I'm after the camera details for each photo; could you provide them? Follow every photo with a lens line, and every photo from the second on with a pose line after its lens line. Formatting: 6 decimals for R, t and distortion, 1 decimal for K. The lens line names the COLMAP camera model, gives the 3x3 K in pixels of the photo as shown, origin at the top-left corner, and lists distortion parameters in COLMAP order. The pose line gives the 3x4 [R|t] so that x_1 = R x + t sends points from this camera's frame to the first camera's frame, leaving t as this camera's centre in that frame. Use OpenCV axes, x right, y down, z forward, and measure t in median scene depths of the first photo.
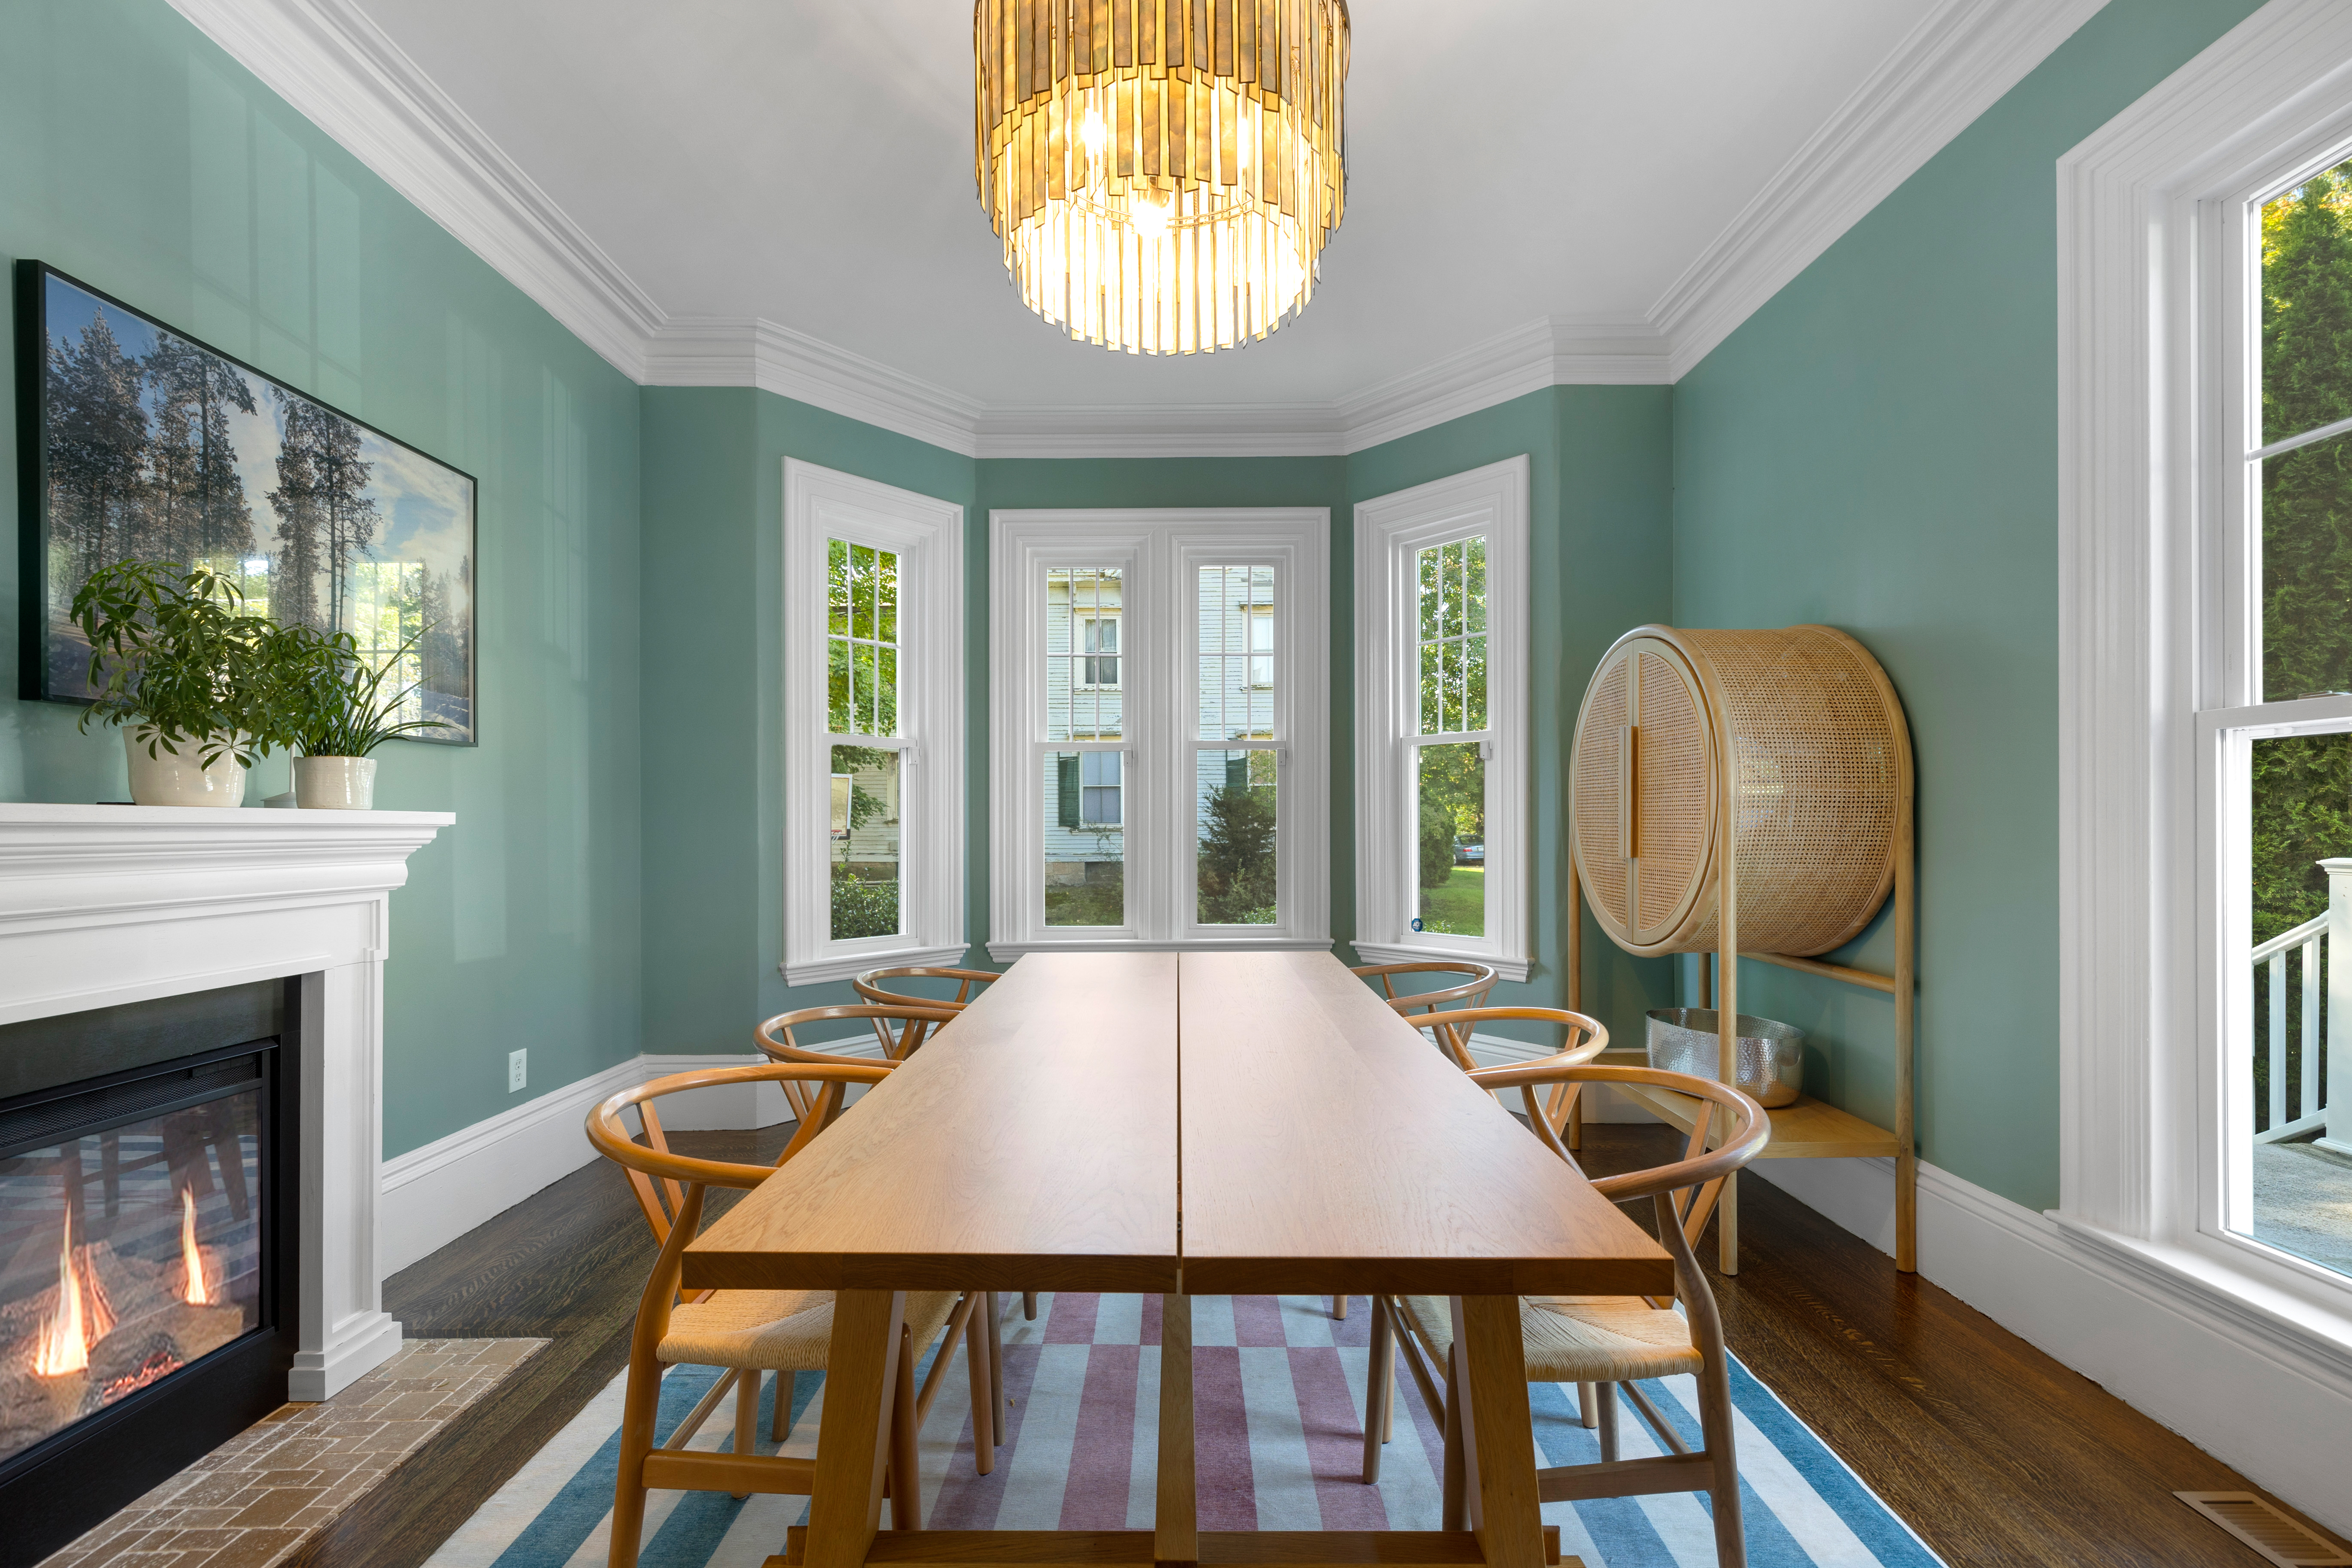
lens RADIAL K [[1004.0, 0, 1170.5], [0, 1004.0, 826.0], [0, 0, 1]] dist [0.002106, -0.001152]
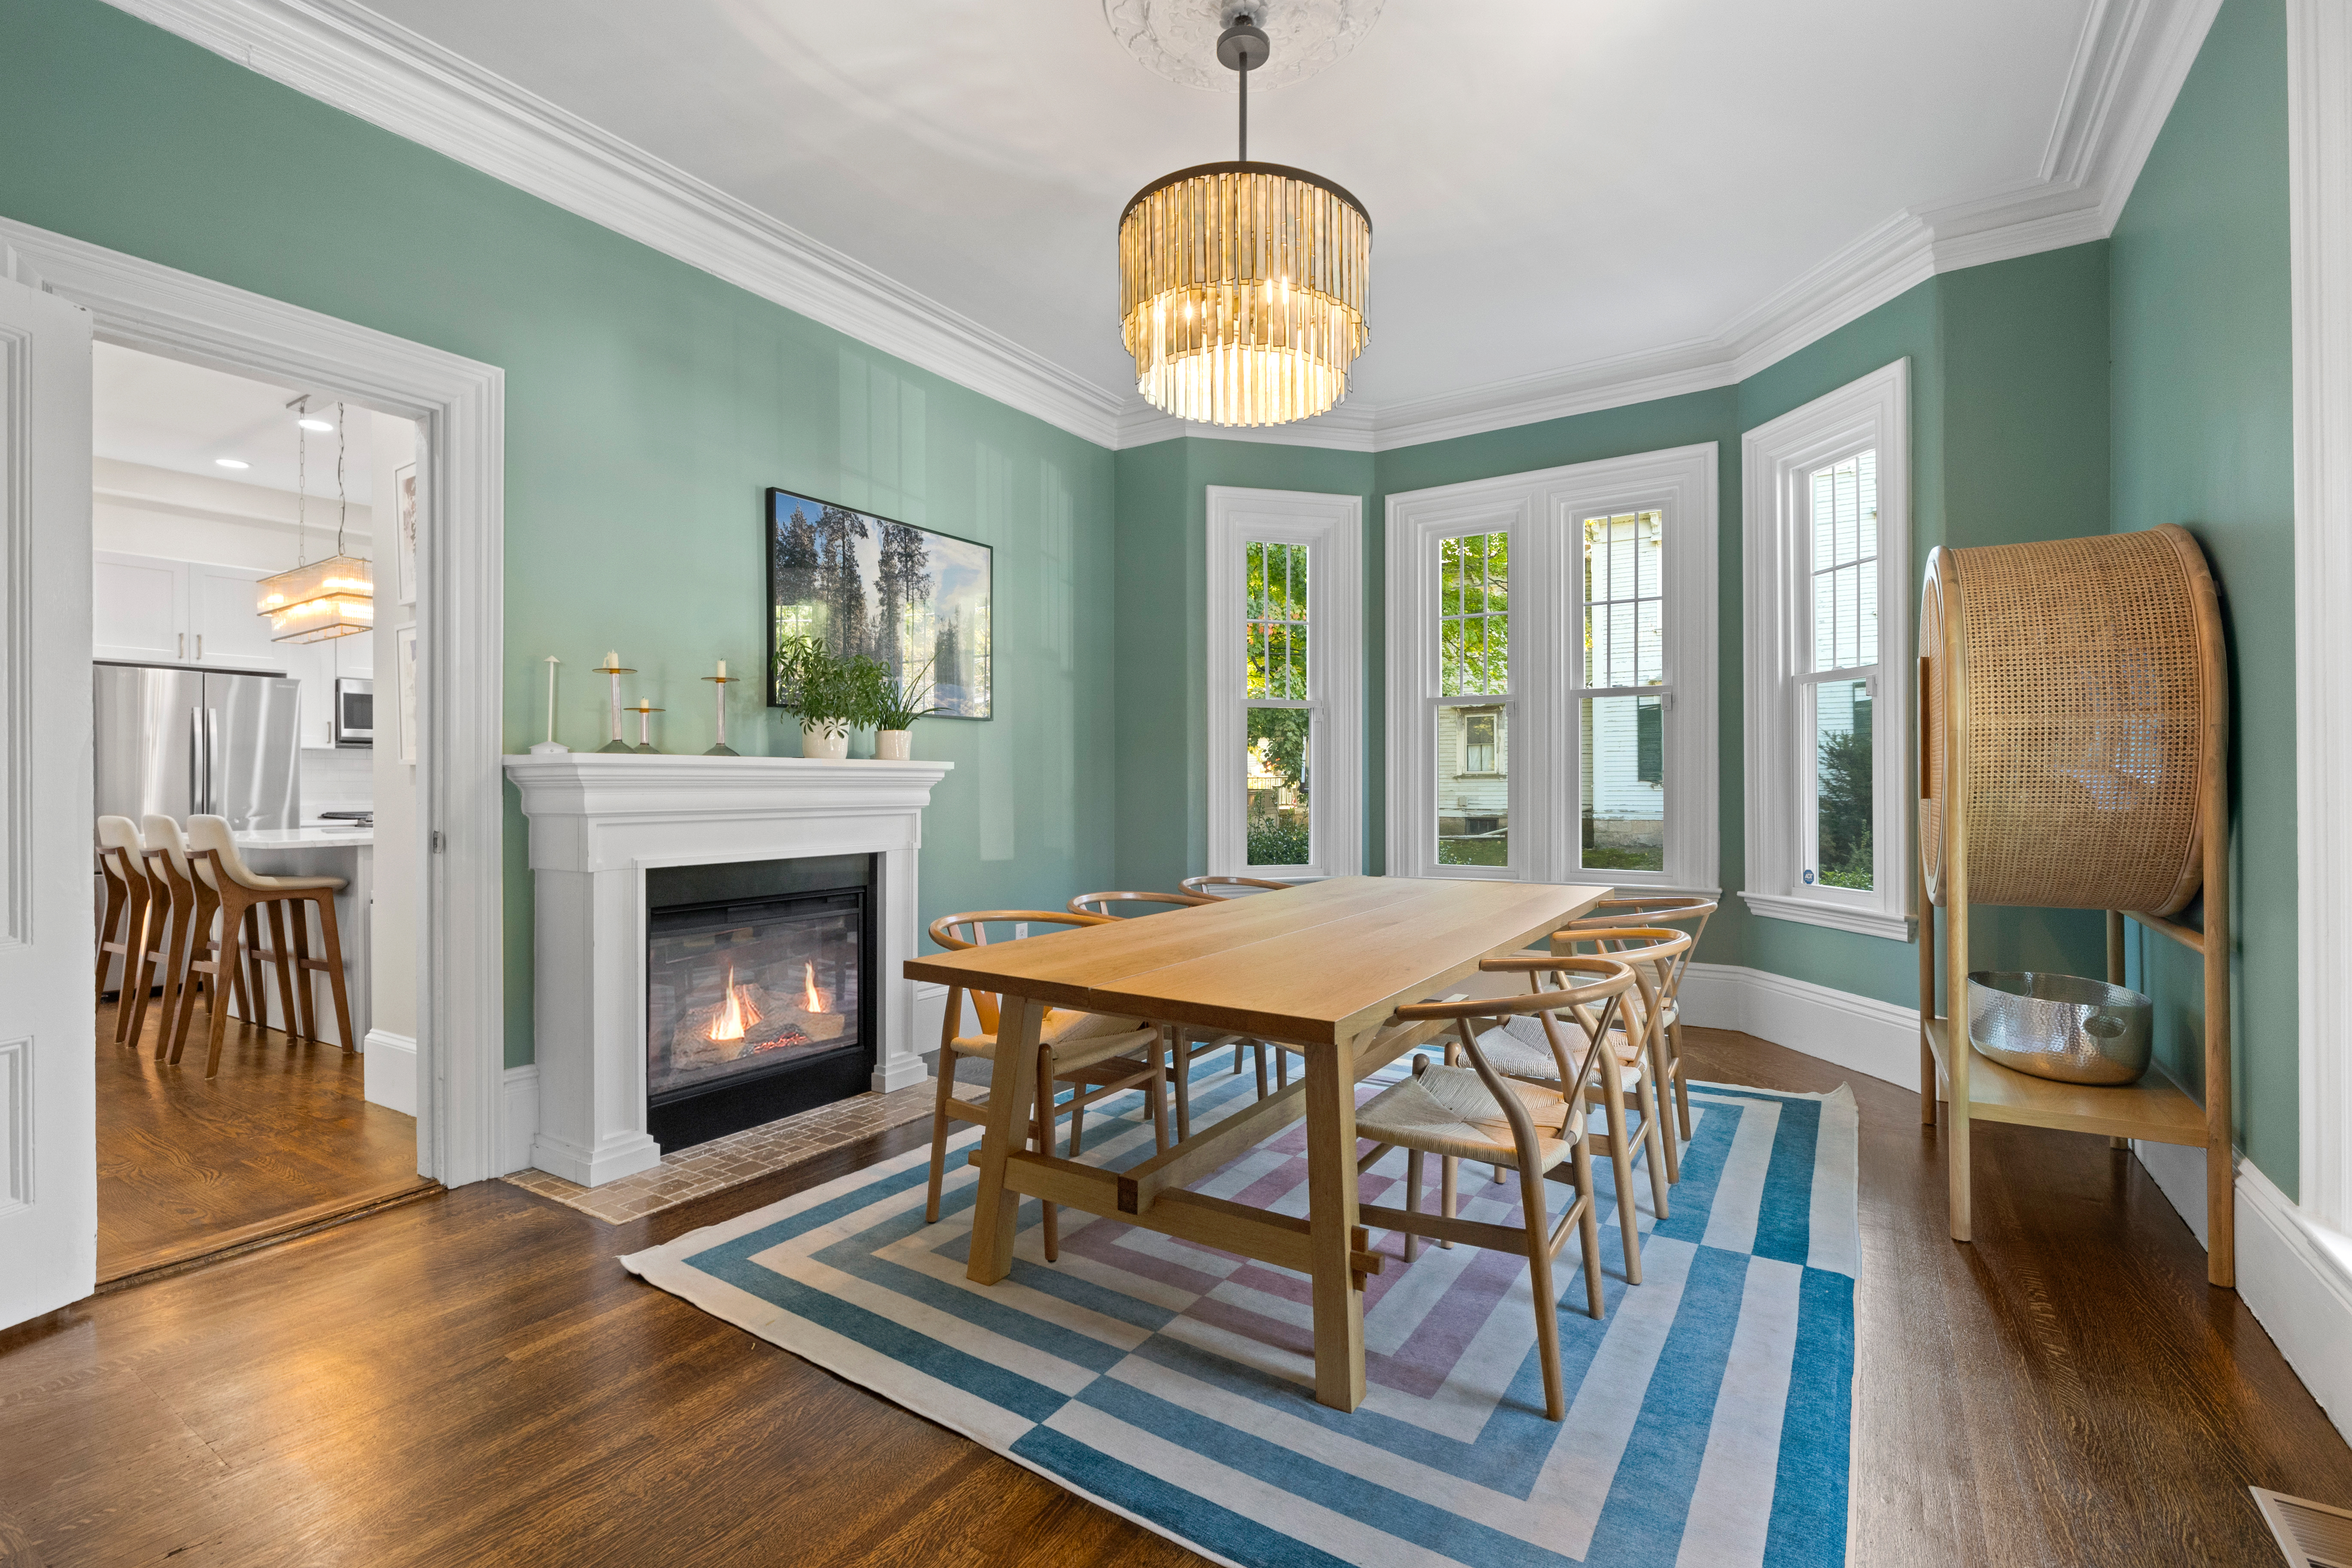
lens RADIAL K [[1048.9, 0, 1179.4], [0, 1048.9, 779.0], [0, 0, 1]] dist [-0.004393, -0.001134]
pose [[0.837783, -0.002650, -0.545997, 0.518515], [-0.000024, 0.999988, -0.004891, 0.022396], [0.546003, 0.004111, 0.837773, -0.230209]]
